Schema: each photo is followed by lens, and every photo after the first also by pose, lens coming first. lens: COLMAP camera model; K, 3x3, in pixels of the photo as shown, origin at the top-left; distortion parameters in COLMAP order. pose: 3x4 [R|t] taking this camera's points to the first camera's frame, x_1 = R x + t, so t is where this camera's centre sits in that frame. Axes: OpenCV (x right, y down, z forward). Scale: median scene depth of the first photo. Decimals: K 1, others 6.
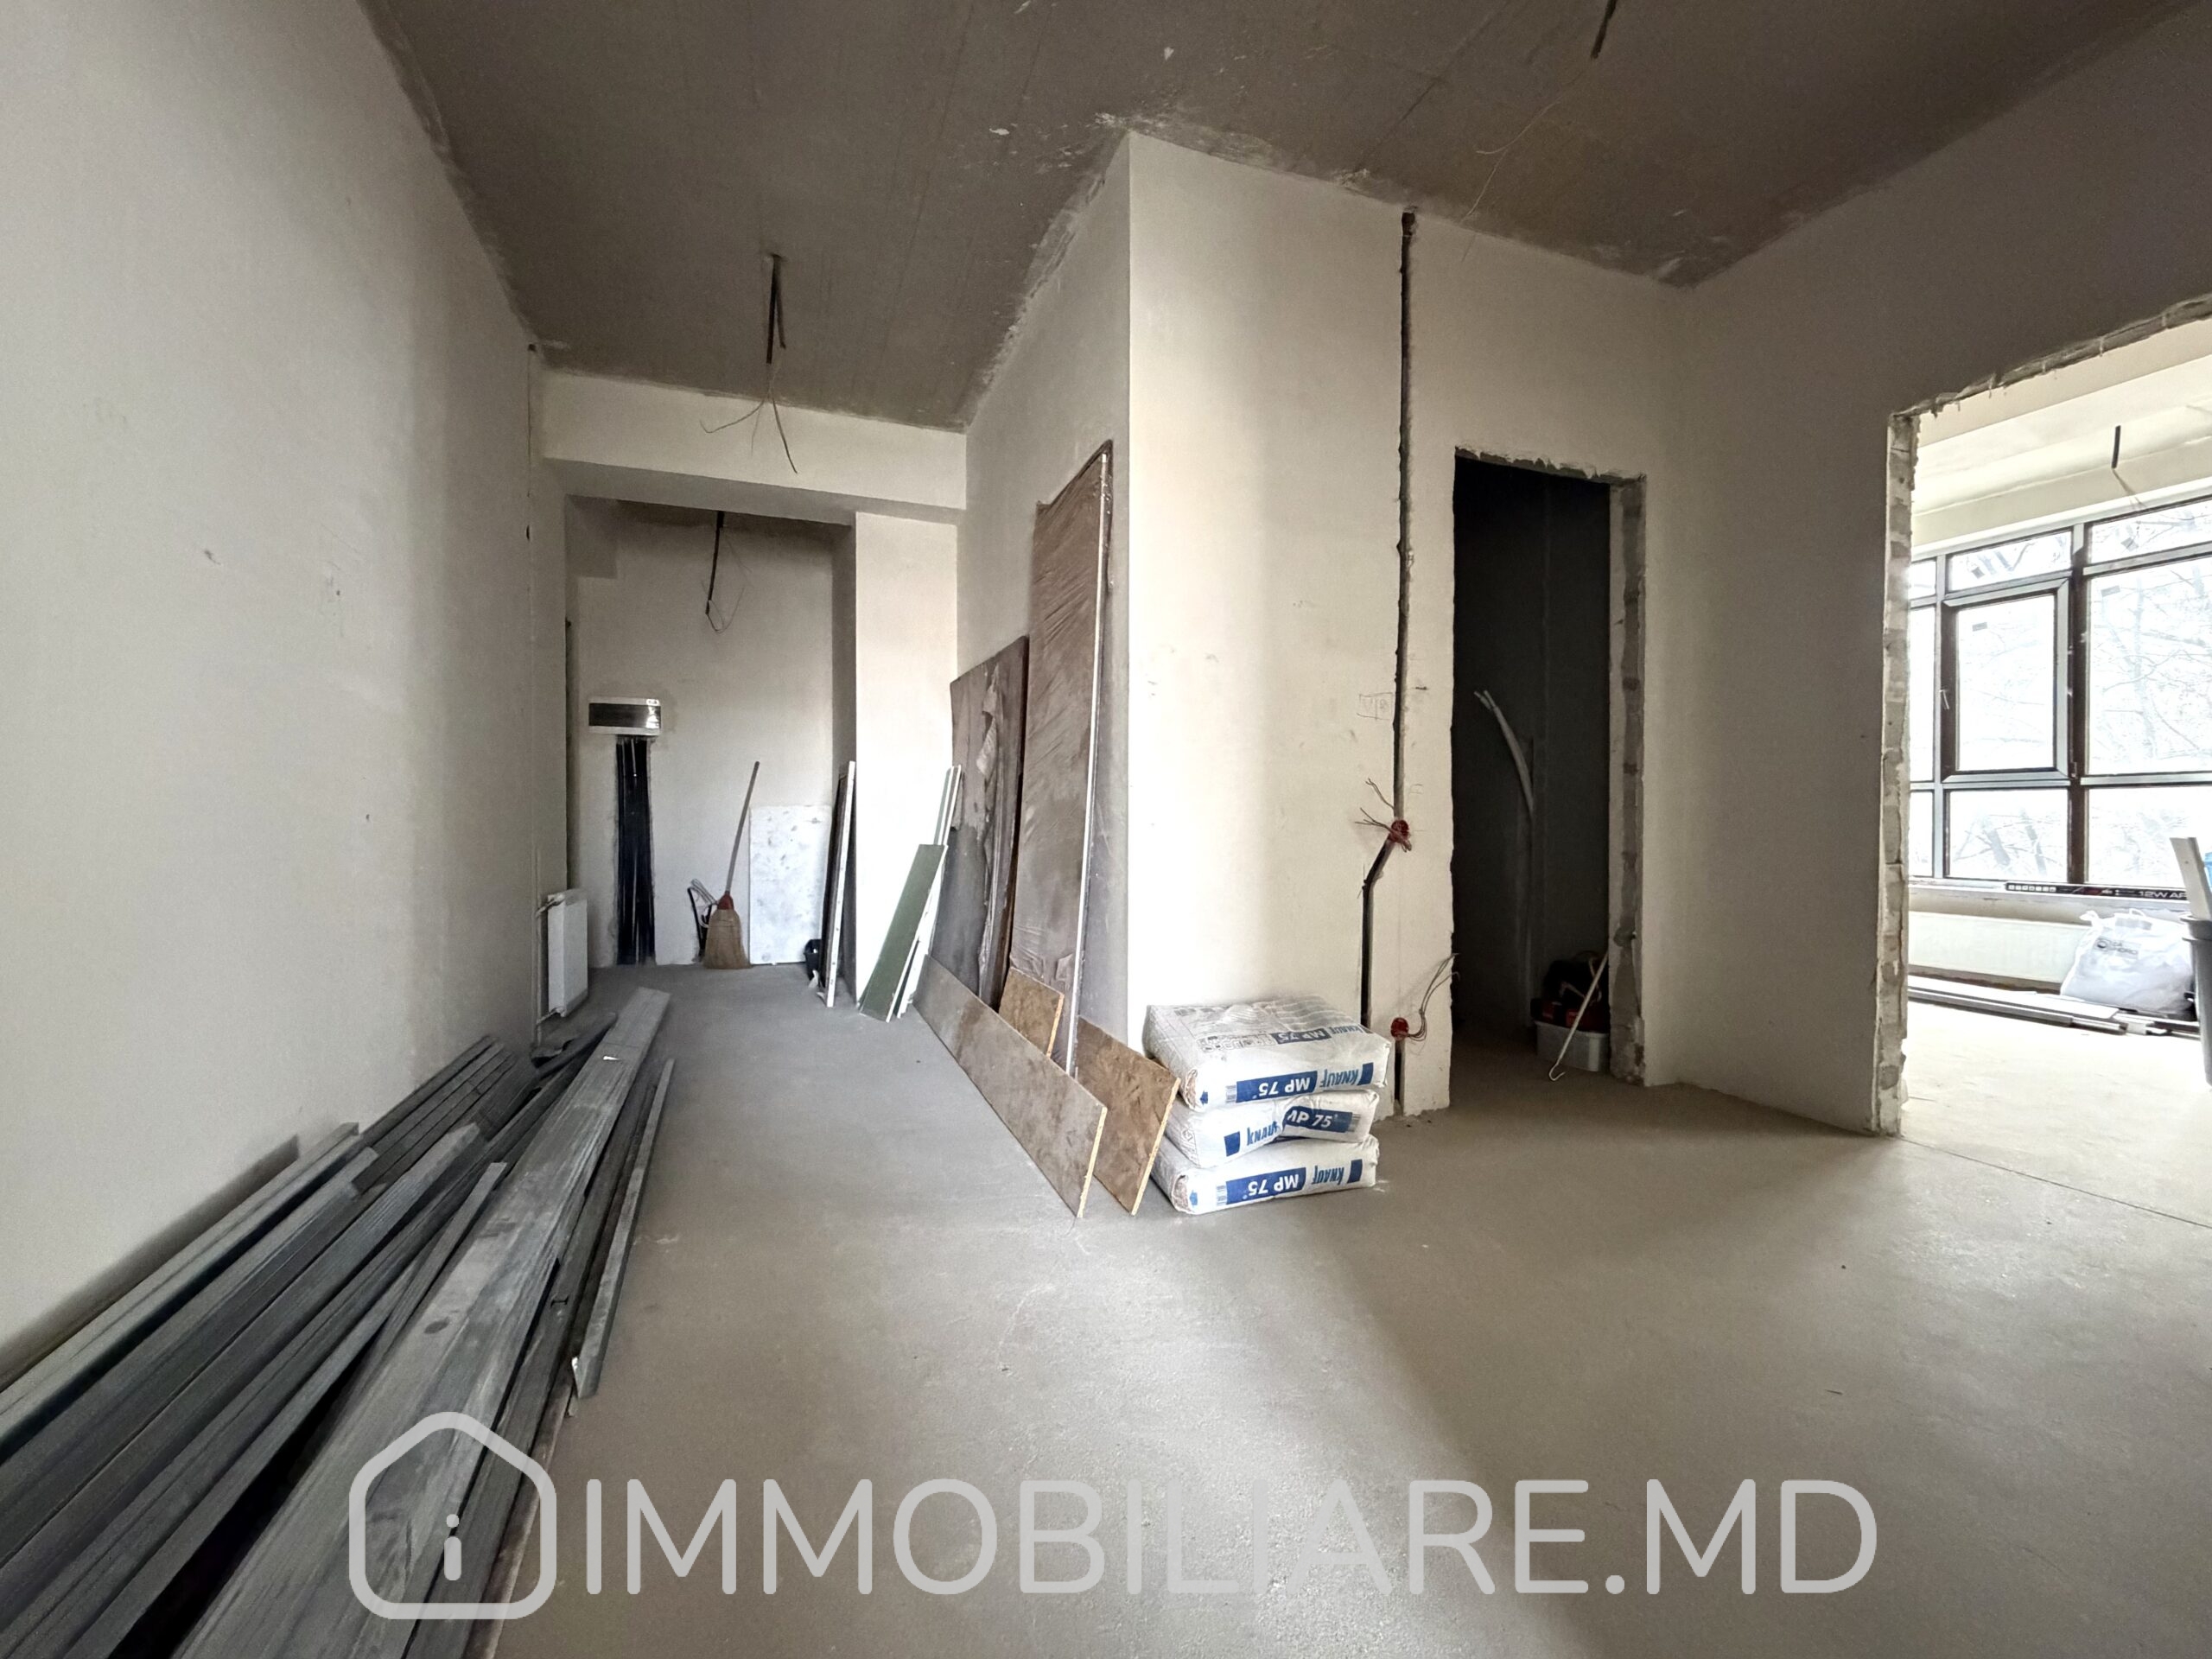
lens RADIAL K [[875.1, 0, 1095.4], [0, 875.1, 835.1], [0, 0, 1]] dist [0.003520, -0.000046]
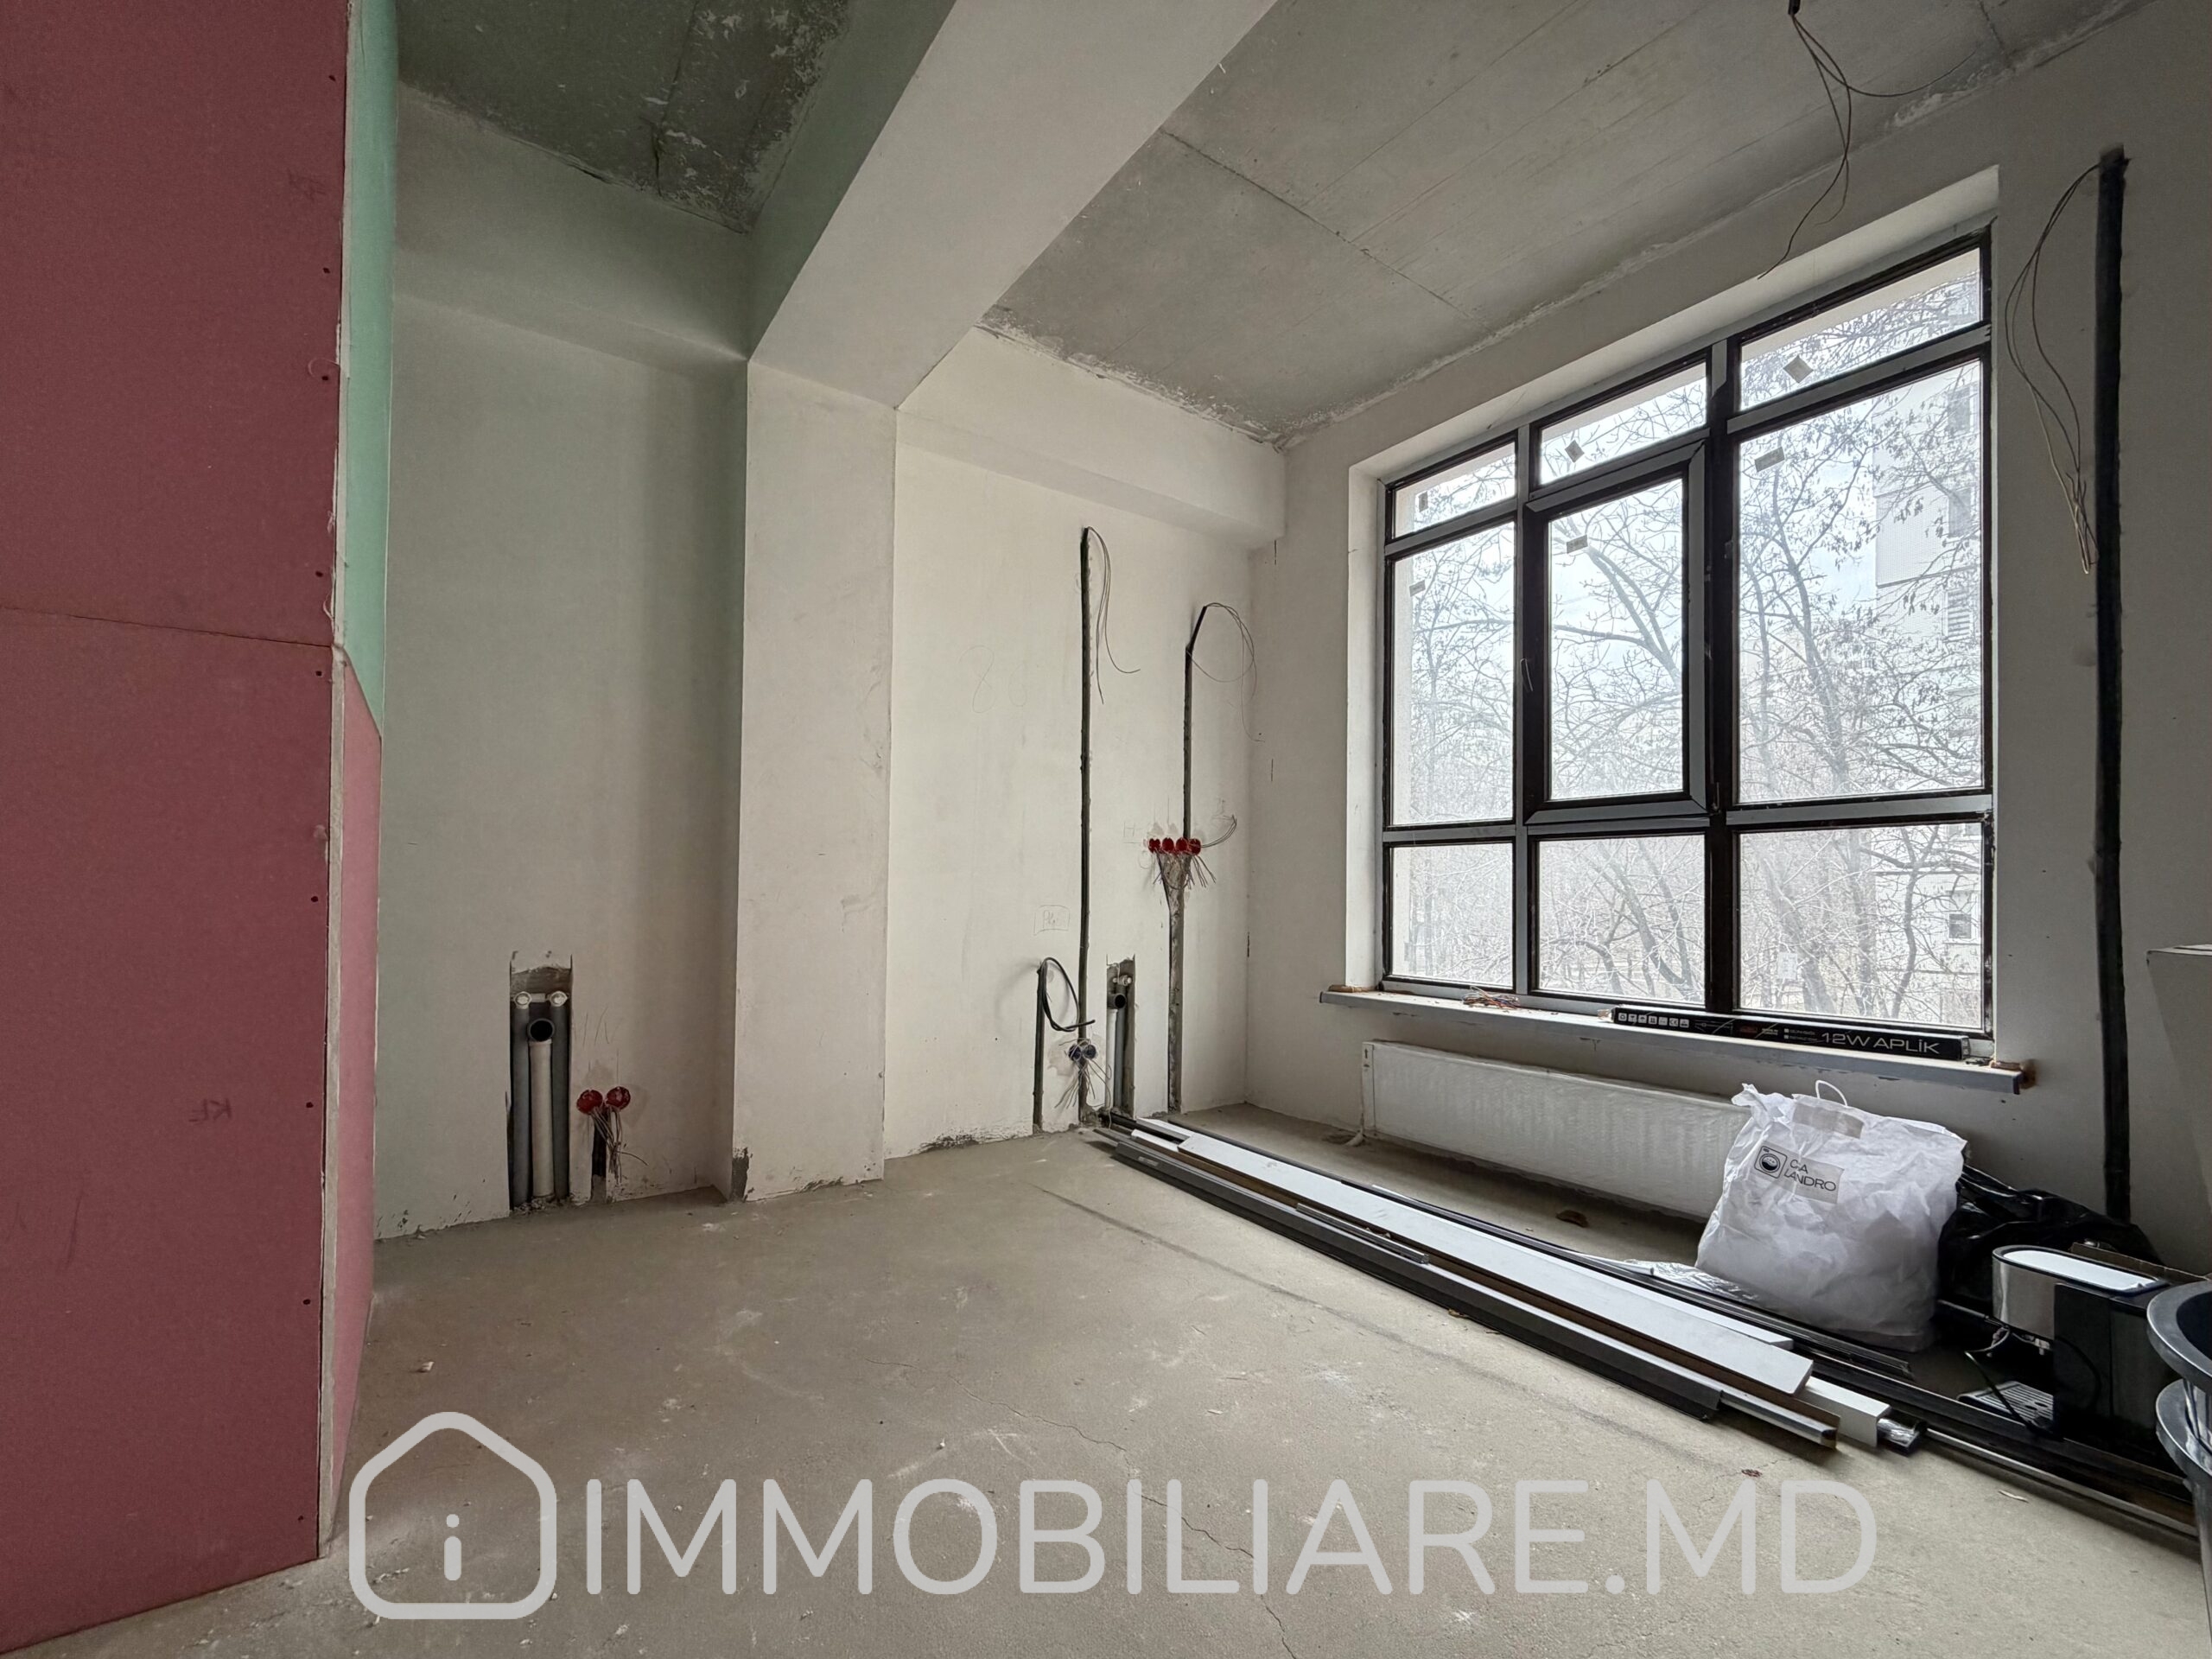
lens RADIAL K [[875.1, 0, 1095.7], [0, 875.1, 887.9], [0, 0, 1]] dist [0.003520, -0.000046]
pose [[0.974711, 0.013087, 0.223084, 0.632241], [-0.008272, 0.999712, -0.022506, -0.004631], [-0.223314, 0.020091, 0.974539, 0.570288]]
